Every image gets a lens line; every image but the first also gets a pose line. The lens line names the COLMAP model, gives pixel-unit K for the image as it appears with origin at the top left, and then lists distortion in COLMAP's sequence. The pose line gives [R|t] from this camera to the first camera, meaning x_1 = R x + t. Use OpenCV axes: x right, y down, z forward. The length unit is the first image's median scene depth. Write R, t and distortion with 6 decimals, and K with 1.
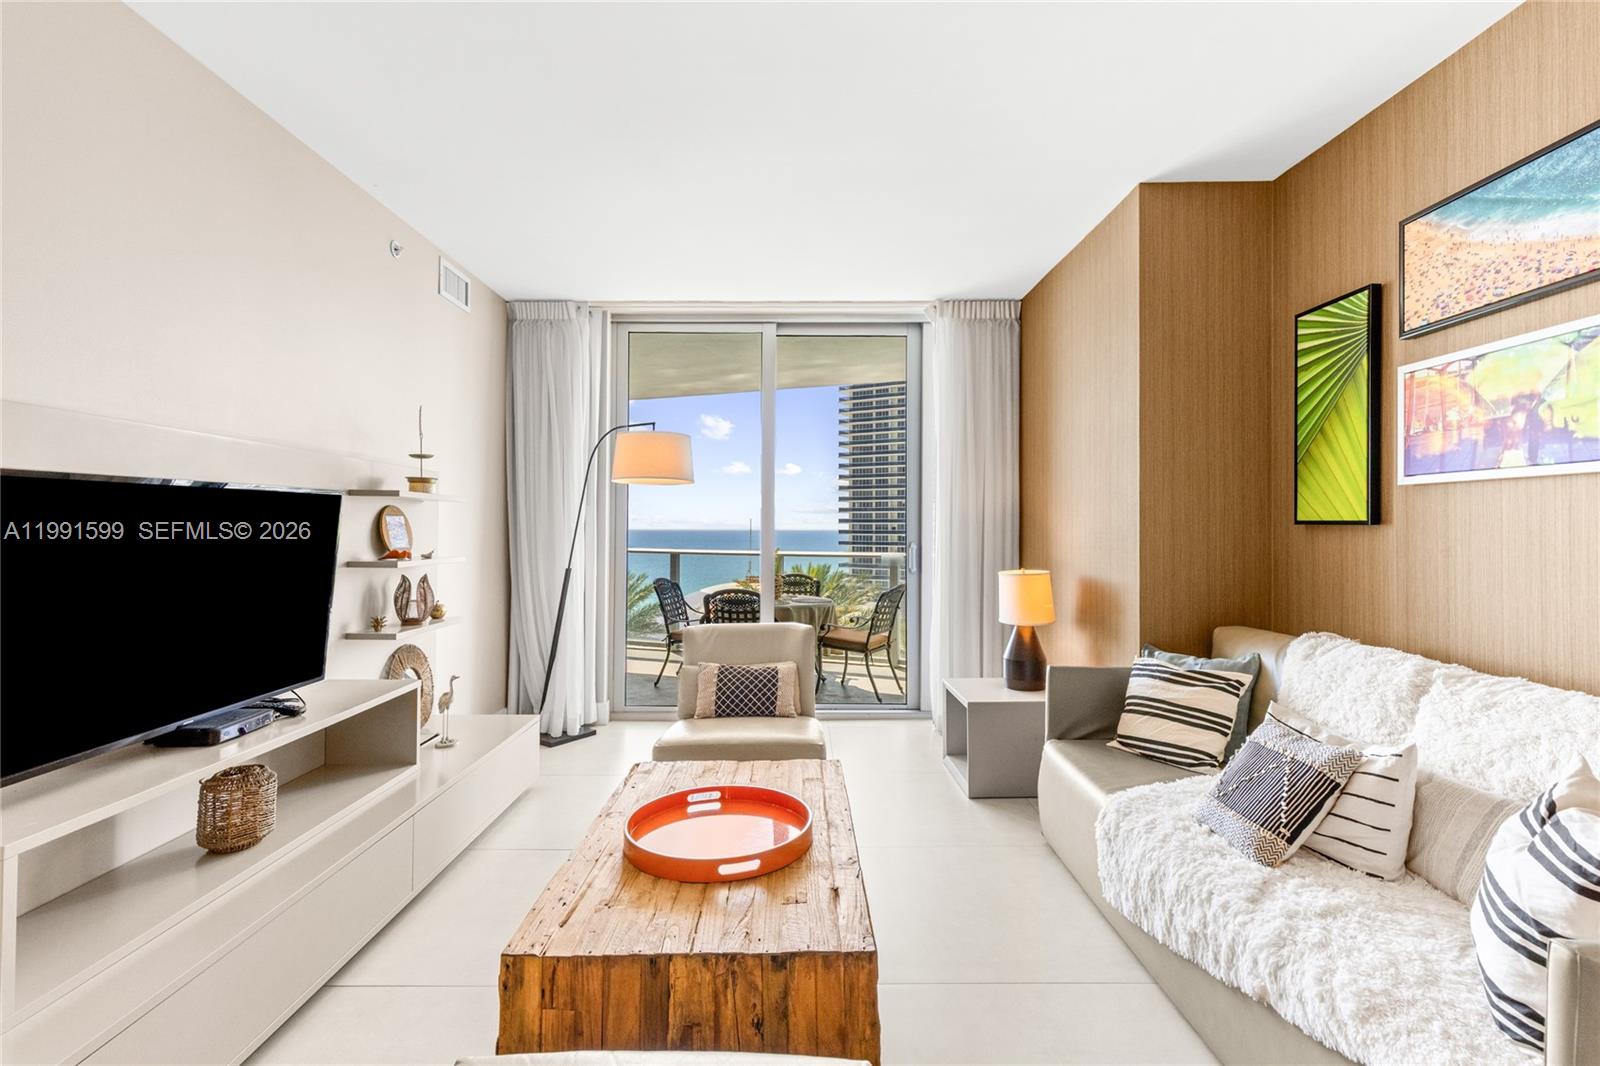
lens RADIAL K [[736.9, 0, 800.4], [0, 736.9, 517.0], [0, 0, 1]] dist [0.006276, -0.000184]
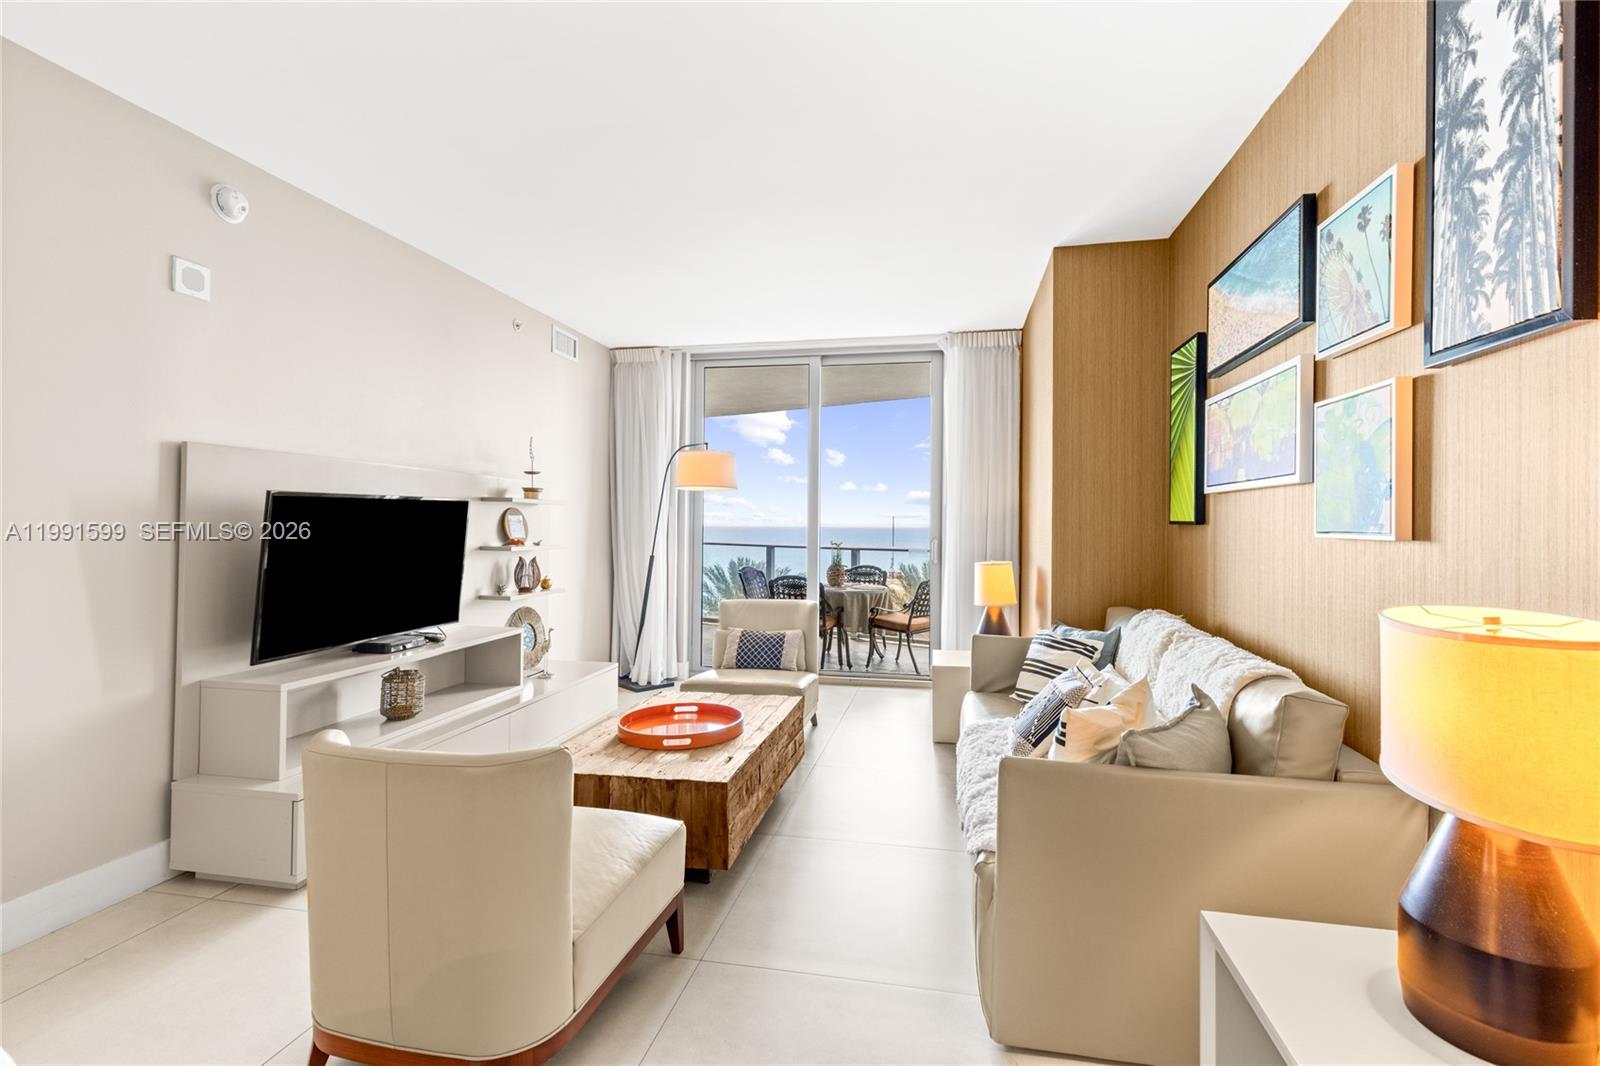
lens RADIAL K [[724.5, 0, 811.7], [0, 724.5, 516.5], [0, 0, 1]] dist [0.008777, -0.002036]
pose [[0.980400, 0.002652, -0.197001, 0.346306], [-0.002179, 0.999994, 0.002616, -0.004696], [0.197007, -0.002135, 0.980400, -0.310507]]
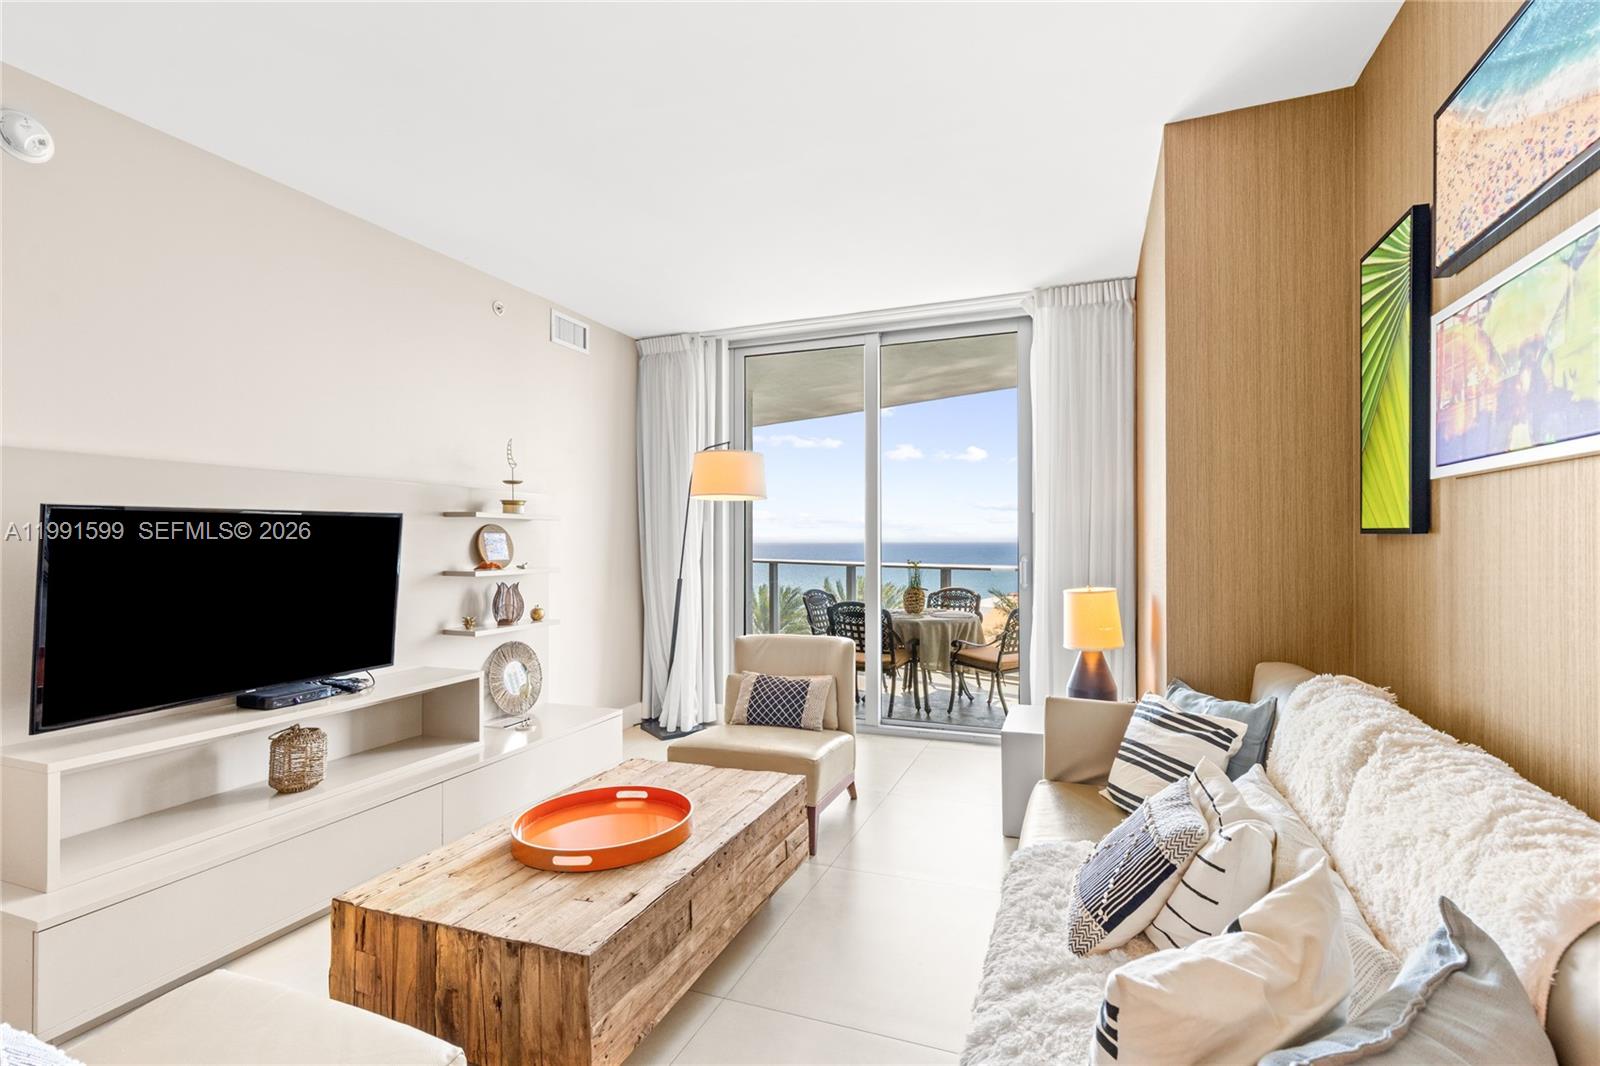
lens RADIAL K [[733.6, 0, 819.1], [0, 733.6, 535.2], [0, 0, 1]] dist [0.005200, 0.000041]
pose [[0.934633, -0.008558, -0.355511, 0.442013], [0.011500, 0.999915, 0.006164, 0.000695], [0.355428, -0.009849, 0.934652, 0.095296]]
